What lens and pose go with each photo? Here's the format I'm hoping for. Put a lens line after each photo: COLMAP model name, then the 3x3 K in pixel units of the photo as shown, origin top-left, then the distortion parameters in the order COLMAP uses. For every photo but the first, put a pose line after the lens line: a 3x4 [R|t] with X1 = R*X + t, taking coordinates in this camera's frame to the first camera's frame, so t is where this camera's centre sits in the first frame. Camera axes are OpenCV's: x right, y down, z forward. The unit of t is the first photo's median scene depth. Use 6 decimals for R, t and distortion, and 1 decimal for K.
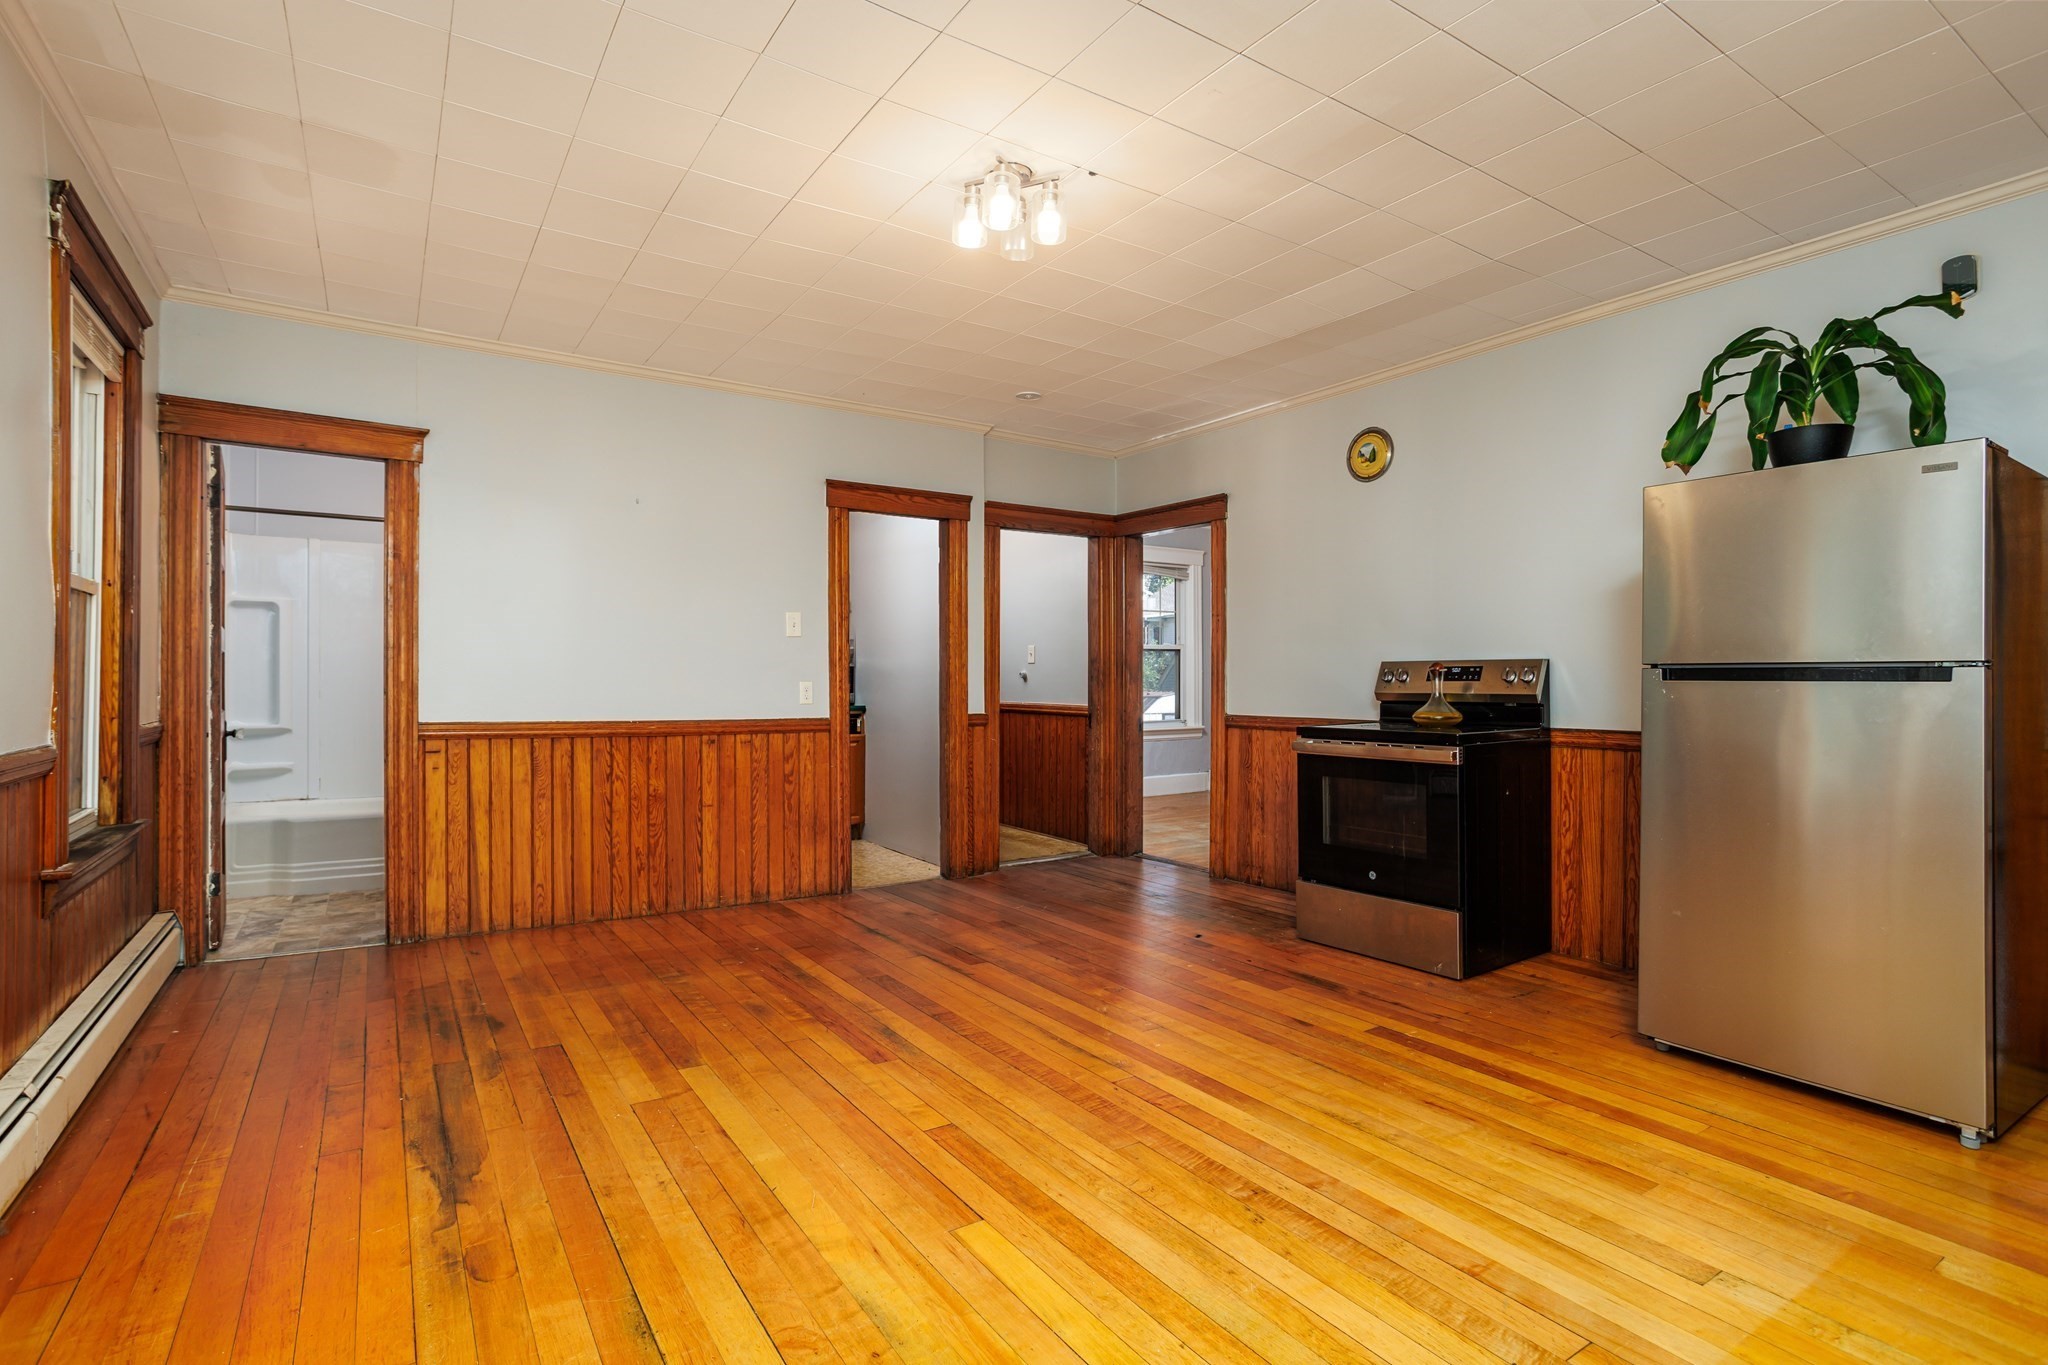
lens RADIAL K [[1000.5, 0, 1019.3], [0, 1000.5, 666.4], [0, 0, 1]] dist [-0.062409, 0.038389]
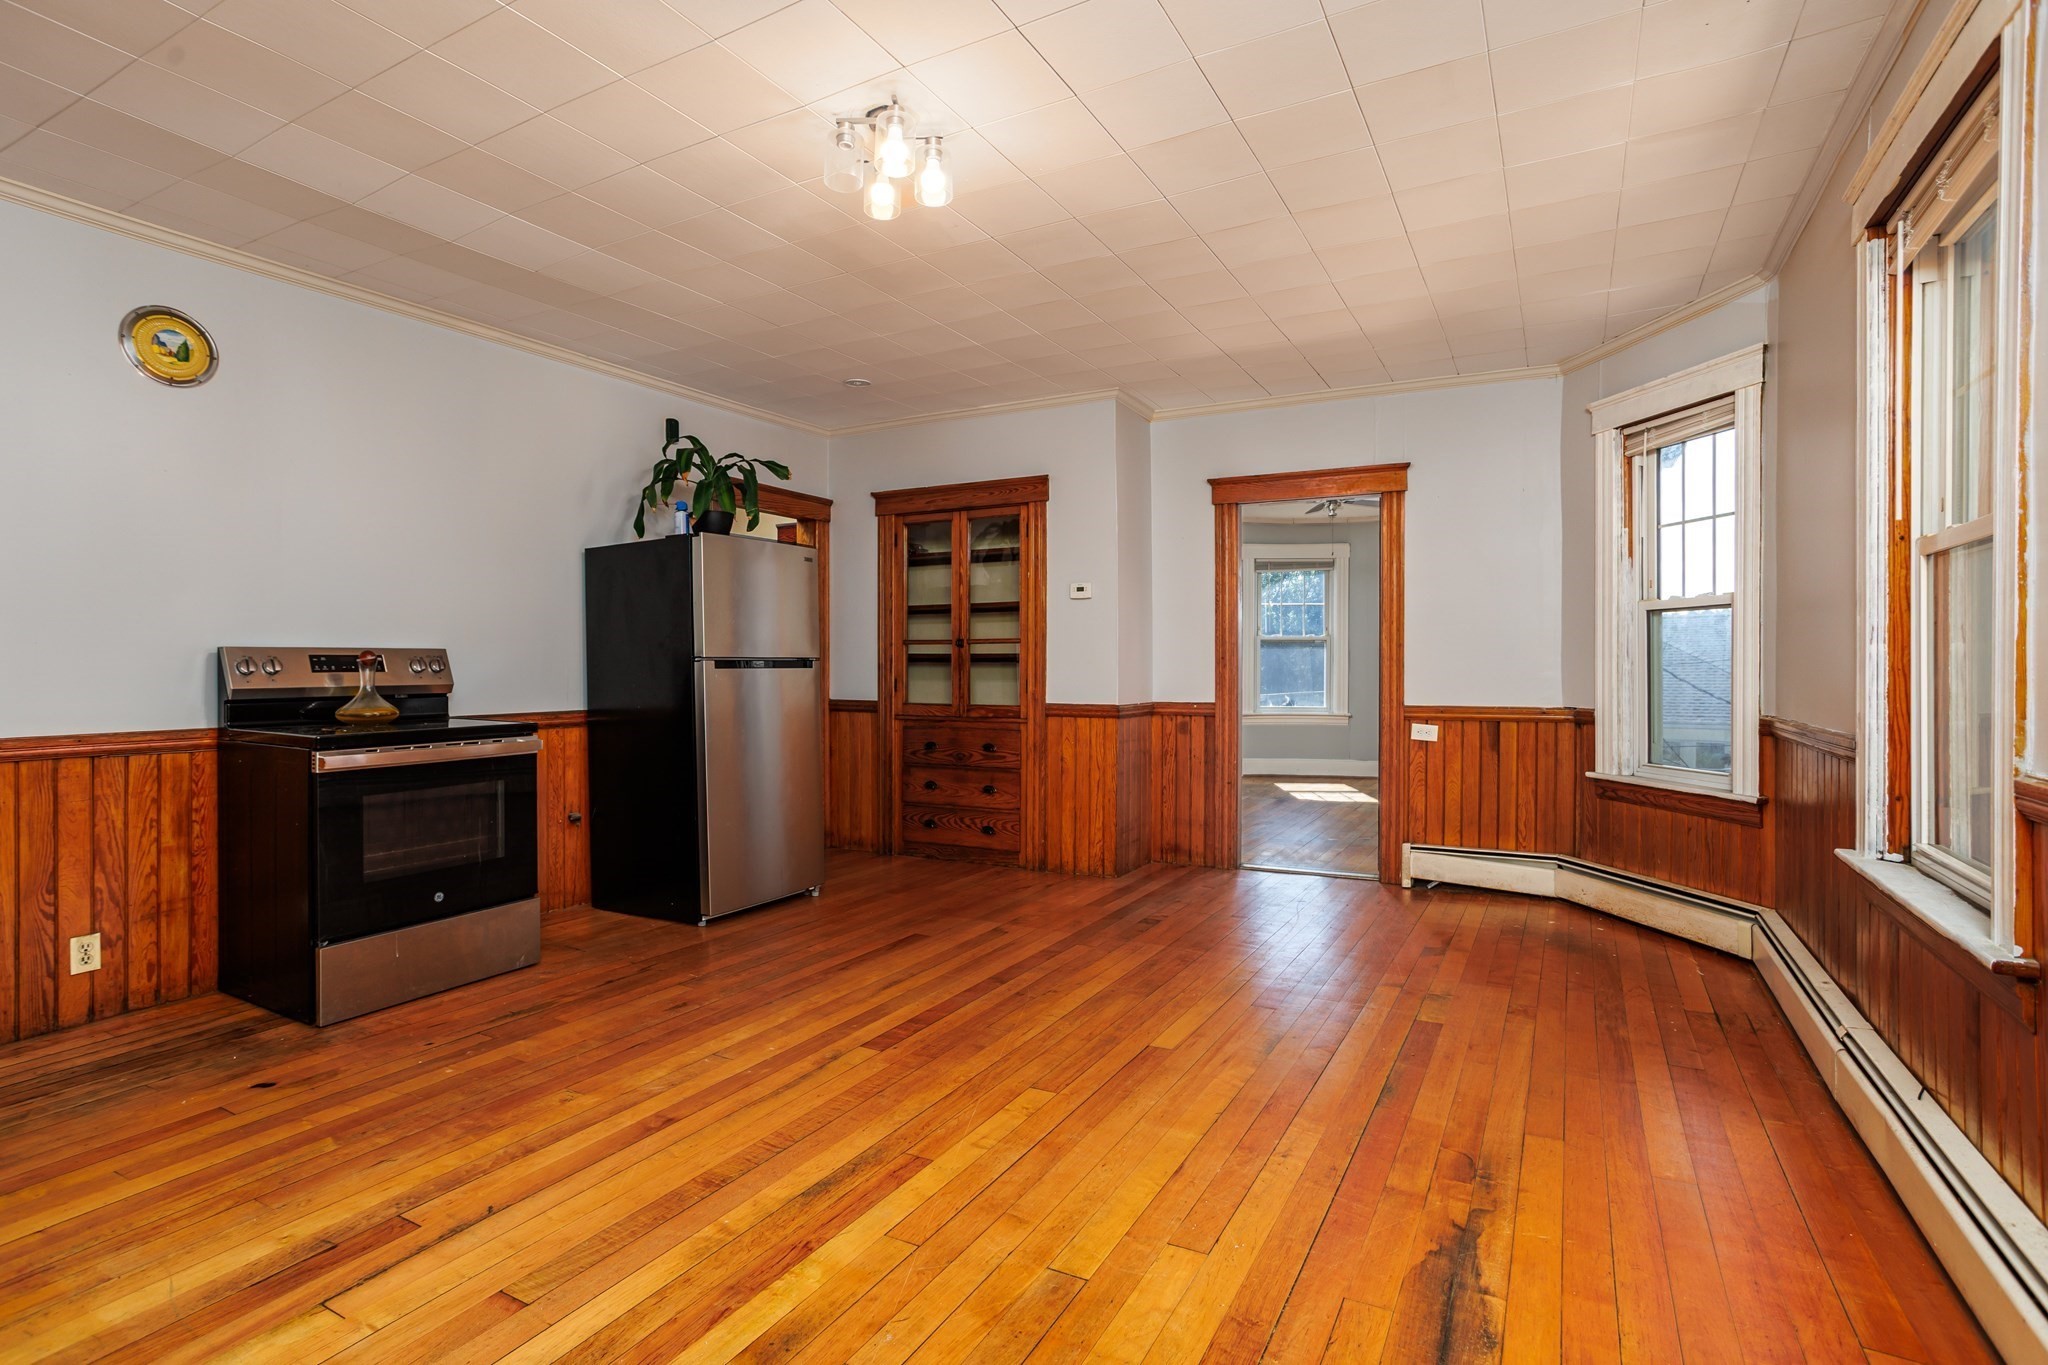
lens RADIAL K [[1000.5, 0, 1019.3], [0, 1000.5, 666.4], [0, 0, 1]] dist [-0.062409, 0.038389]
pose [[-0.462538, -0.000208, 0.886599, -0.660039], [-0.006236, 0.999976, -0.003019, 0.010052], [-0.886577, -0.006925, -0.462529, 0.990323]]
